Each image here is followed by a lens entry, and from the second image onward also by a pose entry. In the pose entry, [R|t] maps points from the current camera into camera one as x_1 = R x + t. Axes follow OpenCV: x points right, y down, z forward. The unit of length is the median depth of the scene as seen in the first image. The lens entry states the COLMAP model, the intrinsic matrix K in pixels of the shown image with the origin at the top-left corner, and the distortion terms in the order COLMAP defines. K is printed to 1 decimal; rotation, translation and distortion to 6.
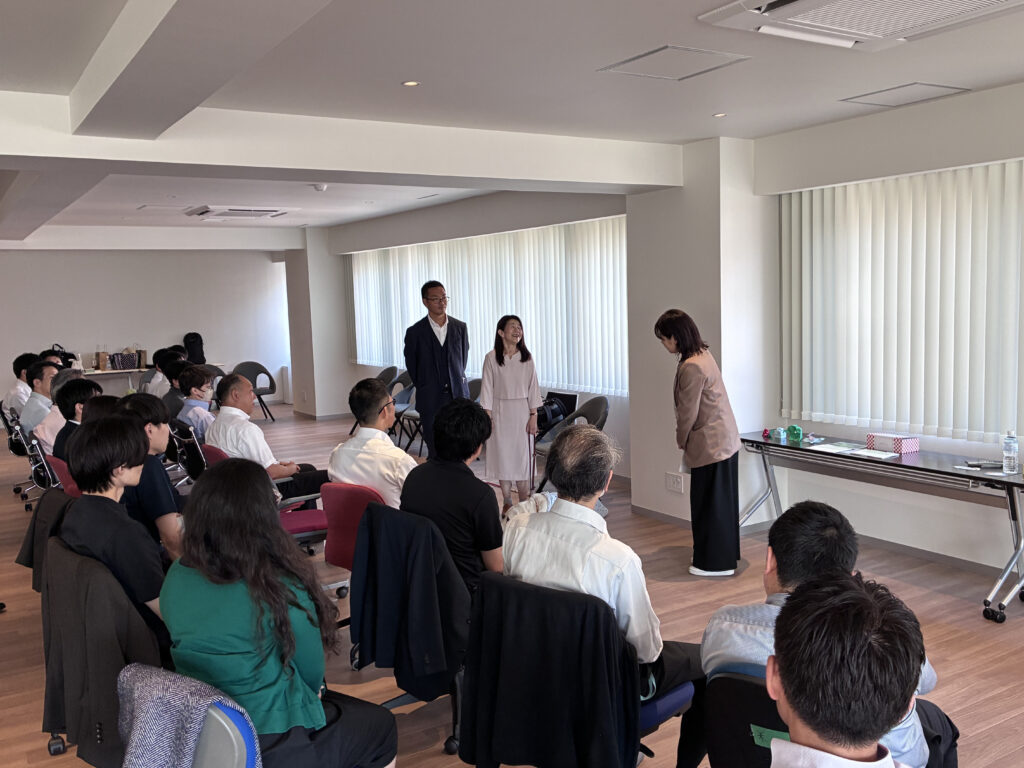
lens RADIAL K [[915.1, 0, 512.0], [0, 915.1, 384.0], [0, 0, 1]] dist [0.040934, -0.006853]
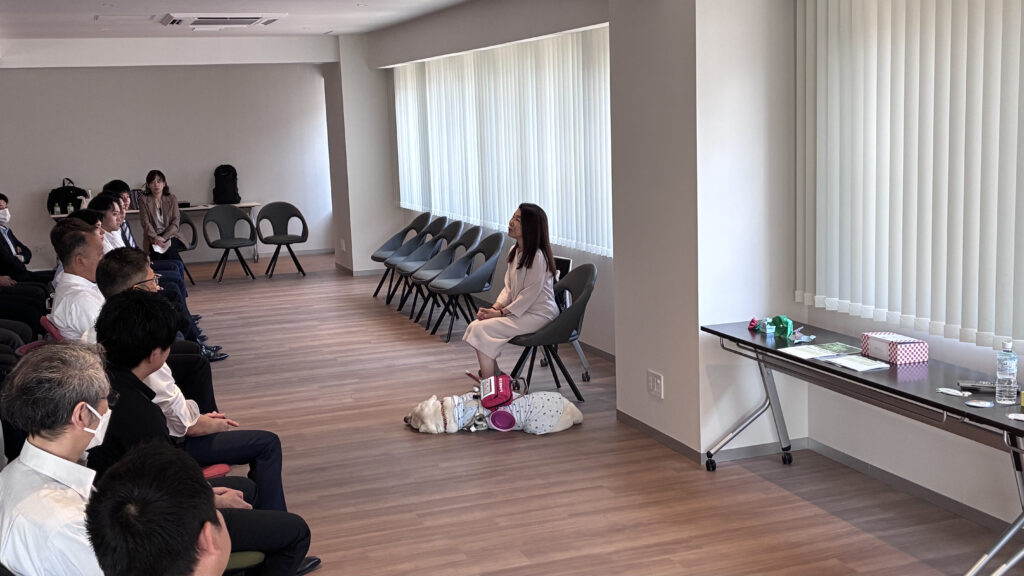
lens RADIAL K [[1159.1, 0, 512.0], [0, 1159.1, 288.0], [0, 0, 1]] dist [0.009558, 0.013047]
pose [[0.979247, 0.029510, -0.200509, 0.229918], [-0.018293, 0.998174, 0.057572, -0.020878], [0.201842, -0.052709, 0.977999, 0.057190]]
